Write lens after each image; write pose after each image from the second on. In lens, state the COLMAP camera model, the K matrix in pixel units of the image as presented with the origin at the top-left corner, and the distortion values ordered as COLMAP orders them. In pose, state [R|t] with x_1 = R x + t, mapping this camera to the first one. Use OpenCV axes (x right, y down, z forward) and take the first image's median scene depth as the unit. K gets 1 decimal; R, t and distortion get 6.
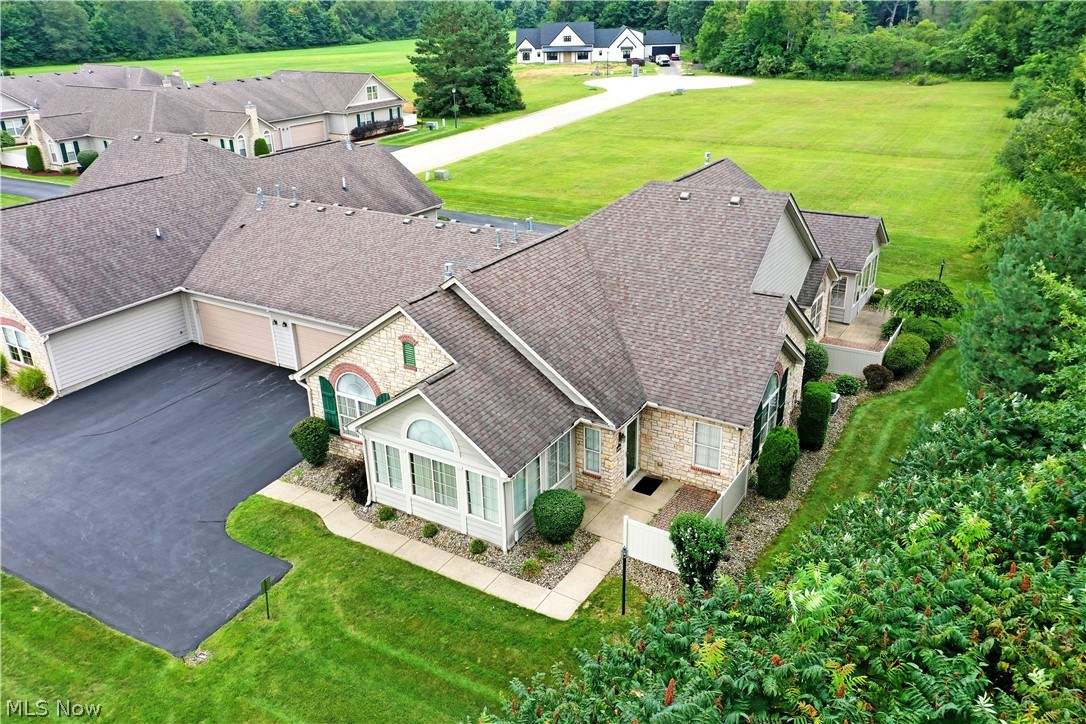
lens RADIAL K [[856.8, 0, 543.0], [0, 856.8, 362.0], [0, 0, 1]] dist [0.014763, 0.006203]
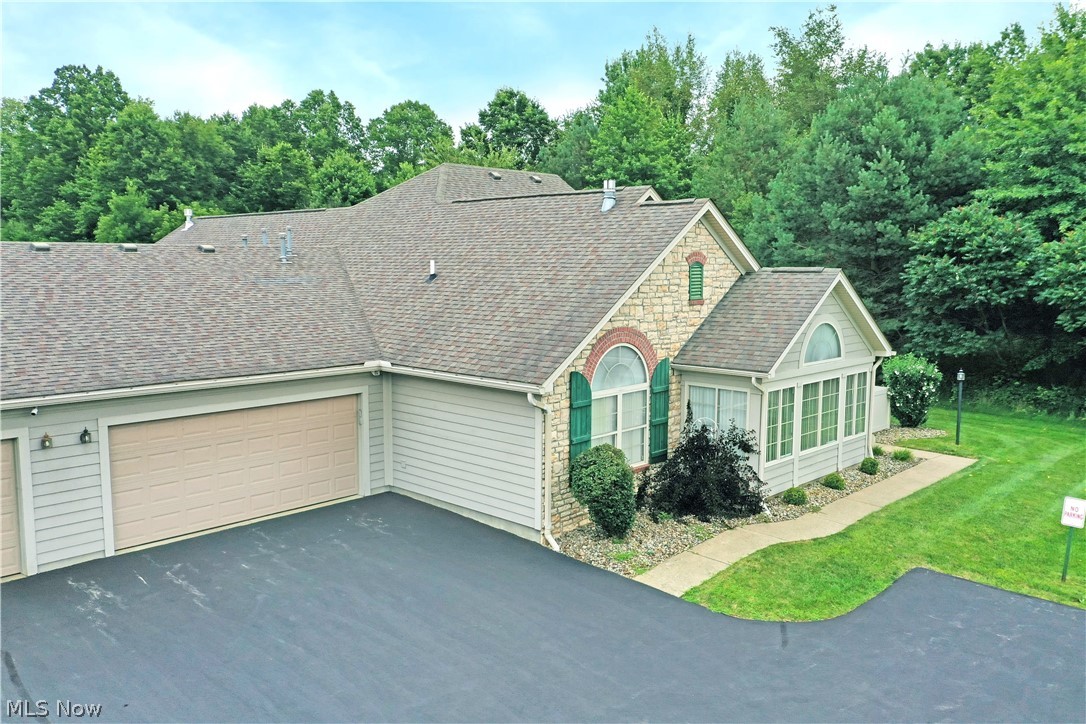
lens RADIAL K [[856.8, 0, 543.0], [0, 856.8, 362.0], [0, 0, 1]] dist [0.014763, 0.006203]
pose [[0.214207, -0.094678, 0.972189, -0.238382], [0.376296, 0.926471, 0.007315, -0.000055], [-0.901397, 0.364264, 0.234083, 0.269322]]
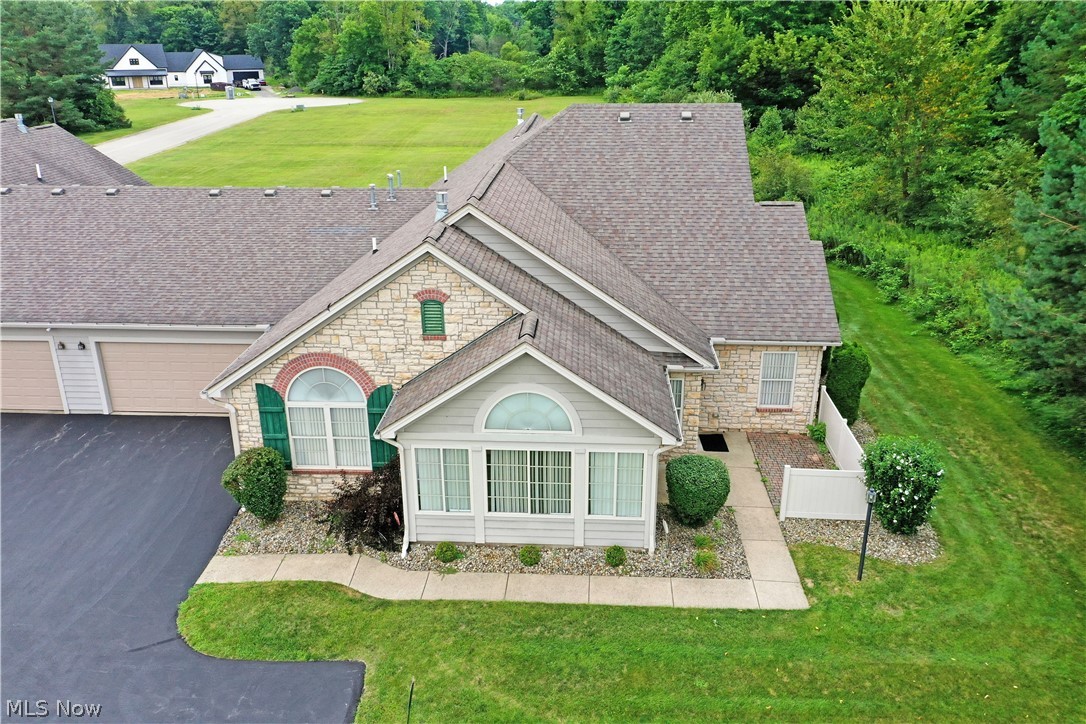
lens RADIAL K [[859.2, 0, 543.0], [0, 859.2, 362.0], [0, 0, 1]] dist [0.009931, -0.004279]
pose [[0.879044, -0.153076, 0.451496, -0.109747], [0.173433, 0.984838, -0.003766, 0.012298], [-0.444074, 0.081615, 0.892265, 0.095433]]
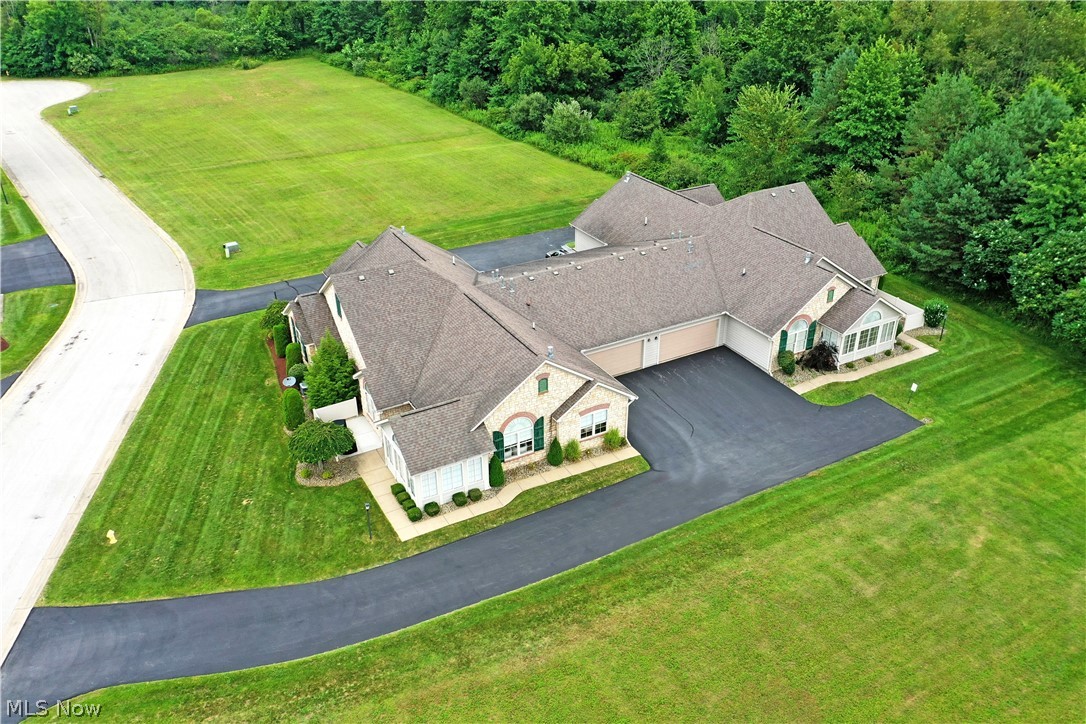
lens RADIAL K [[835.9, 0, 558.2], [0, 835.9, 361.9], [0, 0, 1]] dist [0.010064, 0.004857]
pose [[0.489530, -0.401656, 0.773973, -0.604667], [0.338625, 0.905501, 0.255736, -0.173451], [-0.803551, 0.136896, 0.579280, 0.098296]]
